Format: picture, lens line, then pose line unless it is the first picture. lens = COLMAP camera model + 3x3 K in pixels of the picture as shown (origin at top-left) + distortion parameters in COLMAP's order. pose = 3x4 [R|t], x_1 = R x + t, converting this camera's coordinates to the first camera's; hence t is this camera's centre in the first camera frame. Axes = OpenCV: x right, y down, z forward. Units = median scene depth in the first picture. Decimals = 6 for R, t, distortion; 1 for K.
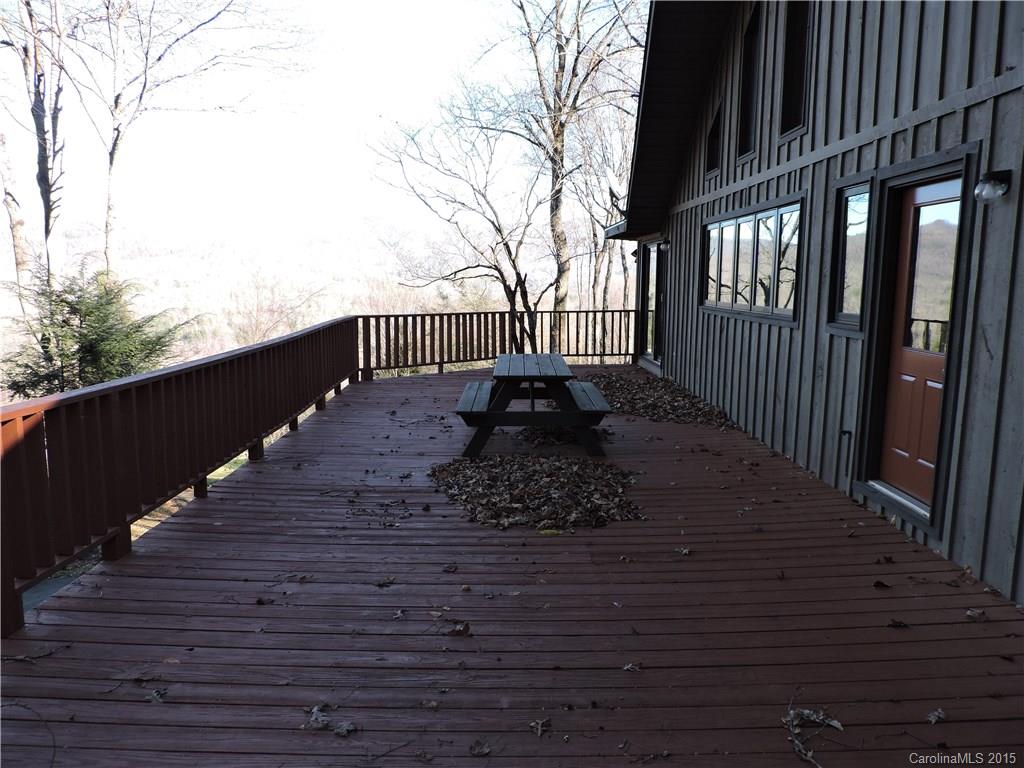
lens RADIAL K [[733.6, 0, 512.0], [0, 733.6, 384.0], [0, 0, 1]] dist [-0.028916, 0.015176]
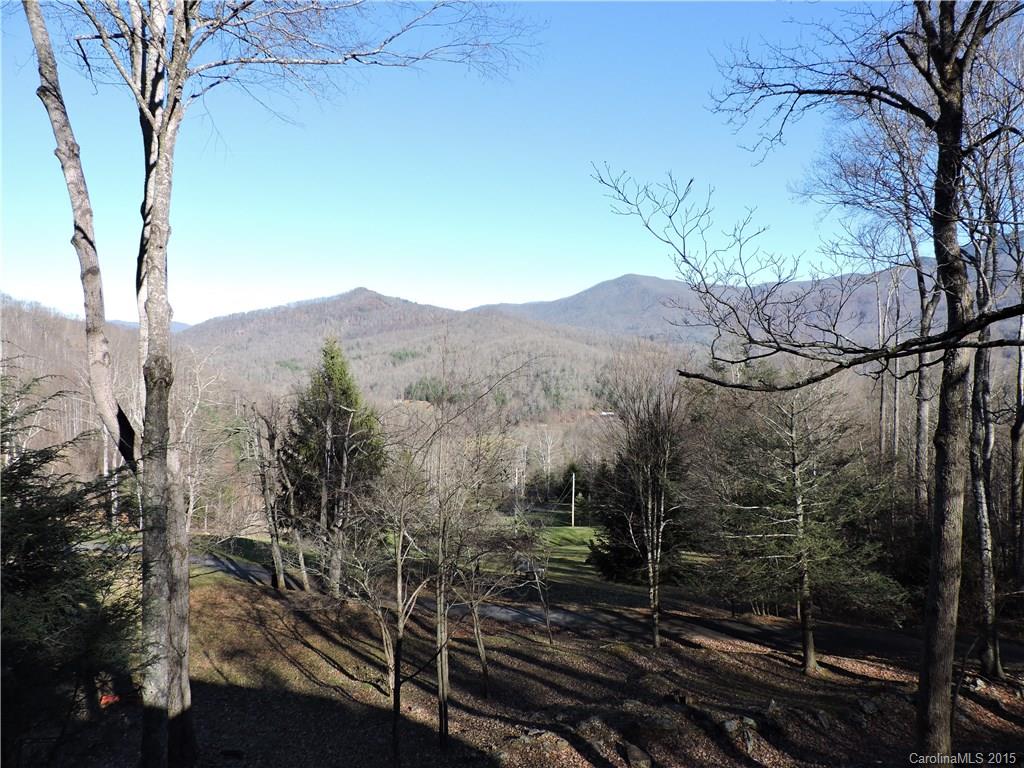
lens RADIAL K [[733.6, 0, 512.0], [0, 733.6, 384.0], [0, 0, 1]] dist [-0.028916, 0.015176]
pose [[0.942872, 0.001333, -0.333154, -0.040906], [-0.030068, 0.996252, -0.081110, -0.035255], [0.331797, 0.086494, 0.939377, 0.238755]]
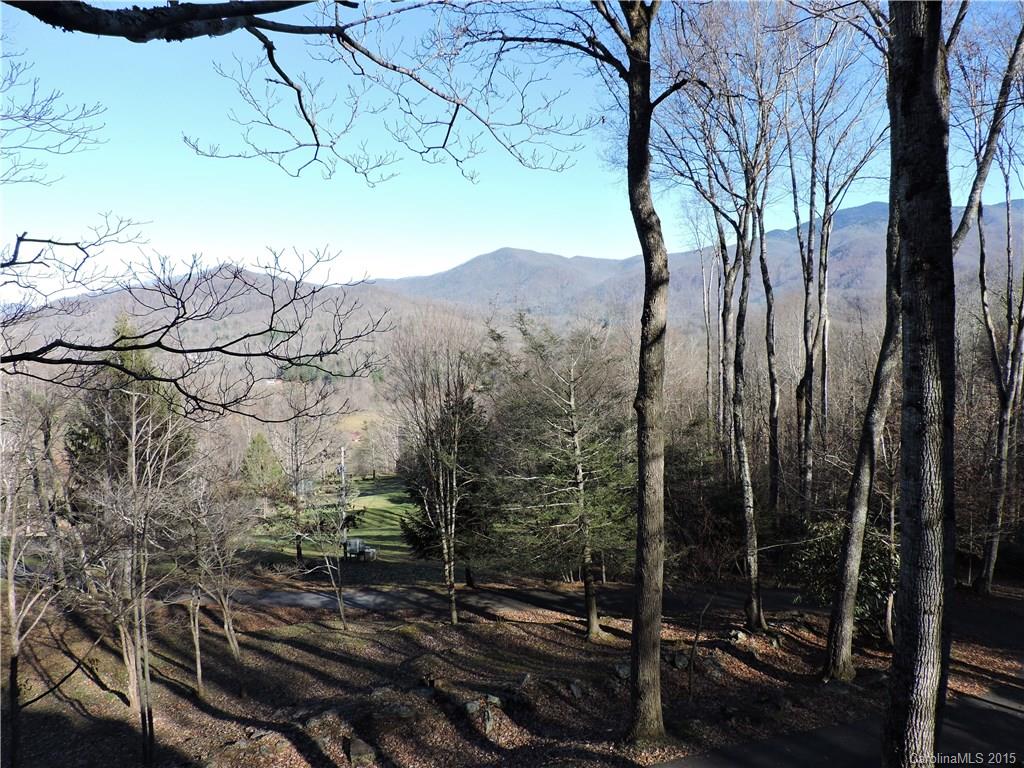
lens RADIAL K [[733.6, 0, 512.0], [0, 733.6, 384.0], [0, 0, 1]] dist [-0.028916, 0.015176]
pose [[0.984135, -0.020762, -0.176203, 0.036425], [0.012486, 0.998772, -0.047951, -0.036356], [0.176982, 0.044990, 0.983185, 0.288713]]
